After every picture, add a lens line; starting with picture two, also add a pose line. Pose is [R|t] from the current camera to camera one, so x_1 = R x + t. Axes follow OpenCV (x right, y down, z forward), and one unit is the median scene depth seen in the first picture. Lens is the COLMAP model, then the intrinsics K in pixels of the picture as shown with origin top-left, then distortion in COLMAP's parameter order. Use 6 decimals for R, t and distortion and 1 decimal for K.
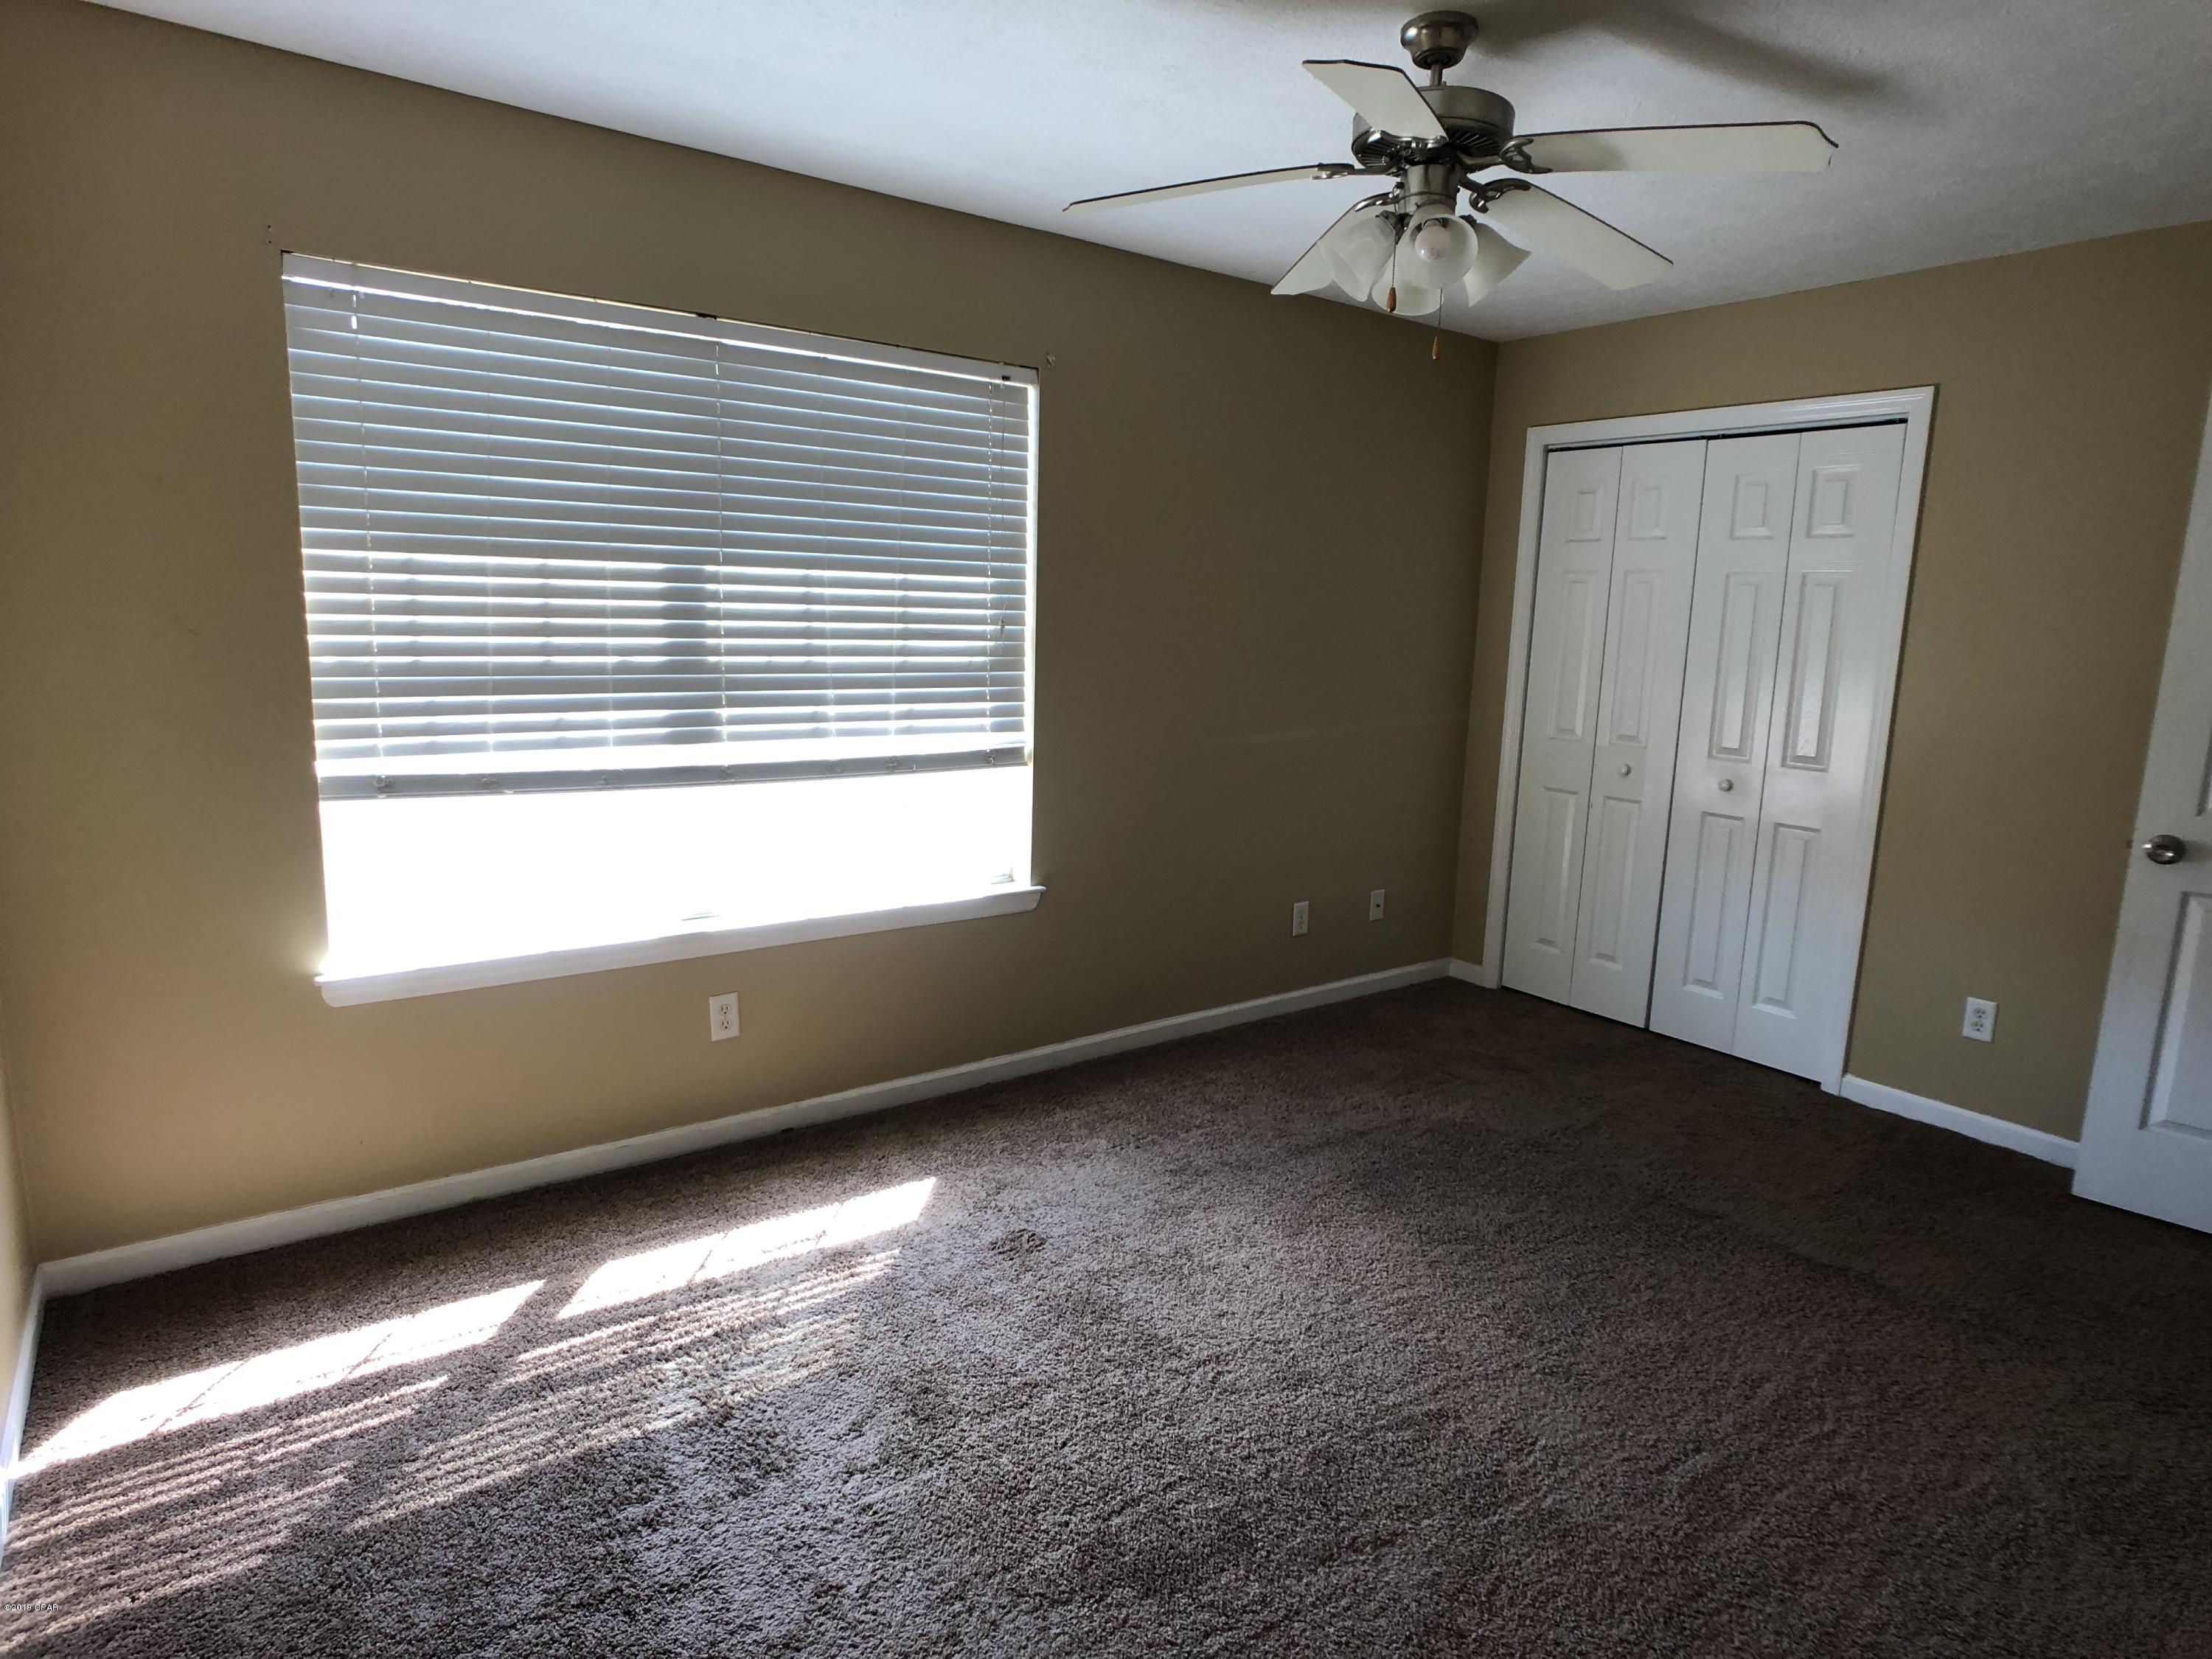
lens RADIAL K [[1272.4, 0, 1110.1], [0, 1272.4, 832.3], [0, 0, 1]] dist [-0.005041, 0.003516]
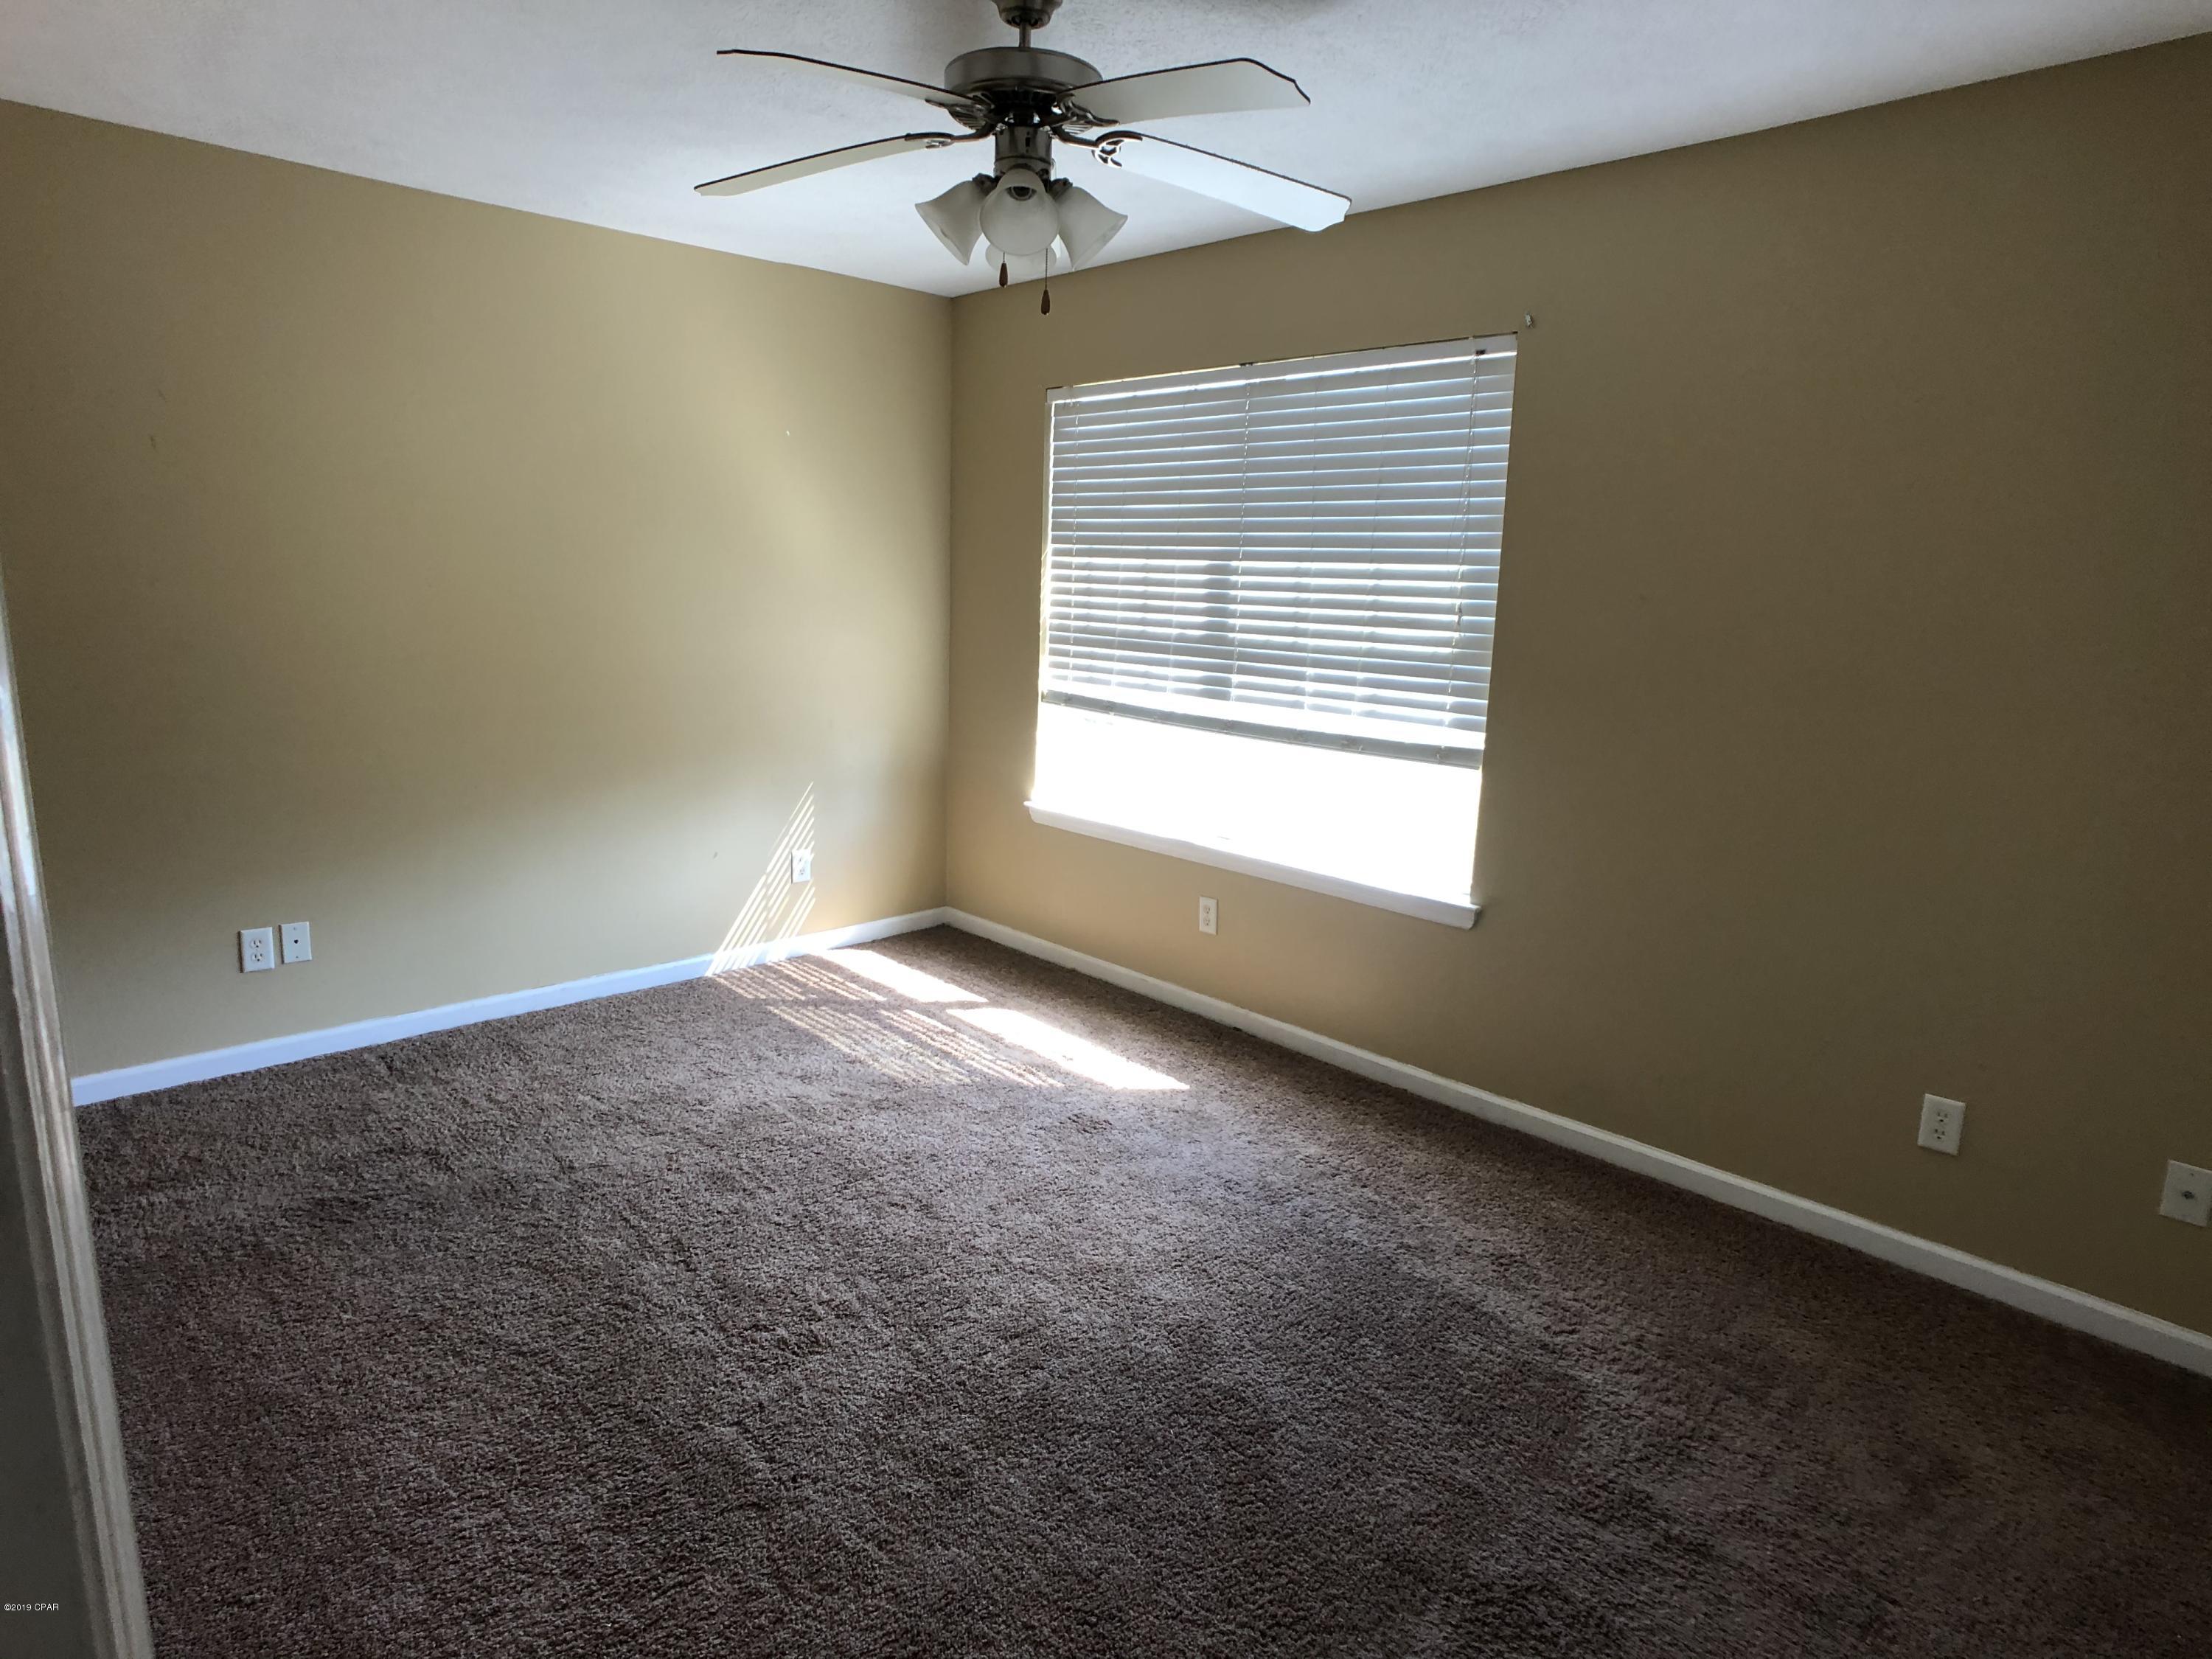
lens RADIAL K [[1272.4, 0, 1112.9], [0, 1272.4, 828.5], [0, 0, 1]] dist [-0.005041, 0.003516]
pose [[0.131796, 0.165048, -0.977440, 0.944777], [-0.206014, 0.969072, 0.135857, -0.096782], [0.969633, 0.183461, 0.161723, 0.713175]]
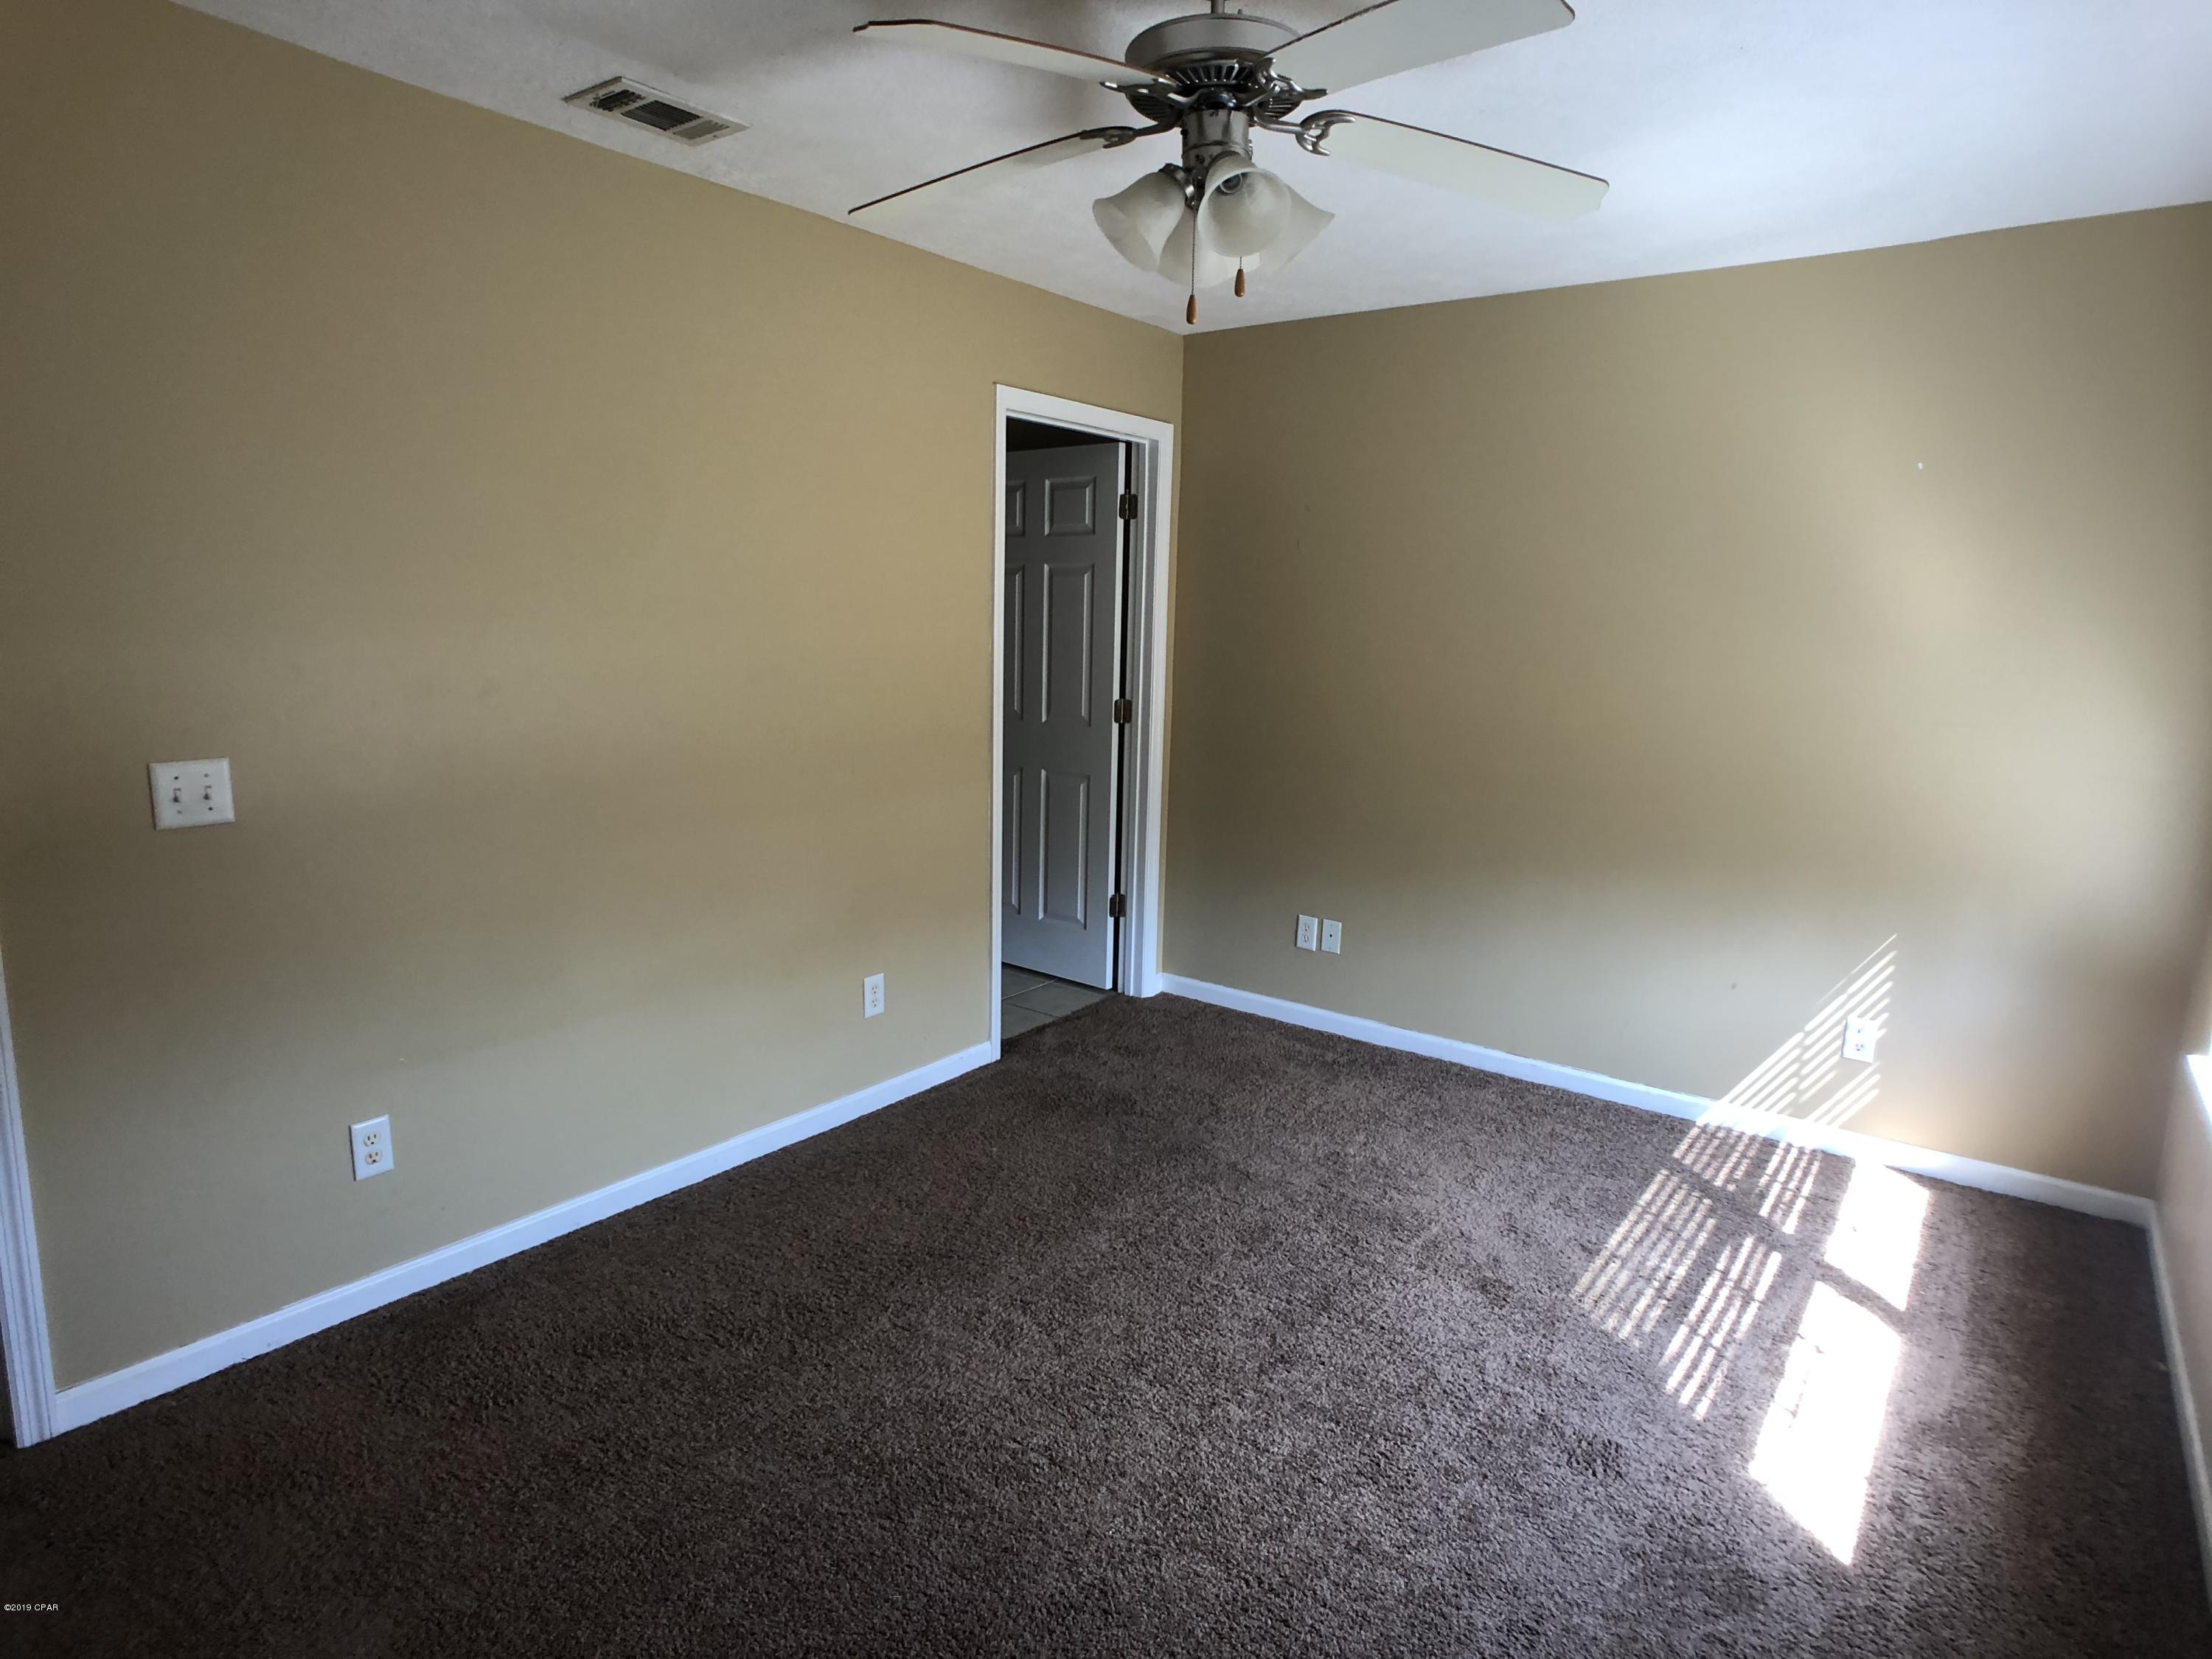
lens RADIAL K [[1272.4, 0, 1106.1], [0, 1272.4, 822.0], [0, 0, 1]] dist [-0.005041, 0.003516]
pose [[-0.955233, -0.010361, -0.295674, 0.411949], [-0.111691, 0.938063, 0.327968, -0.244915], [0.273962, 0.346309, -0.897226, 1.354651]]
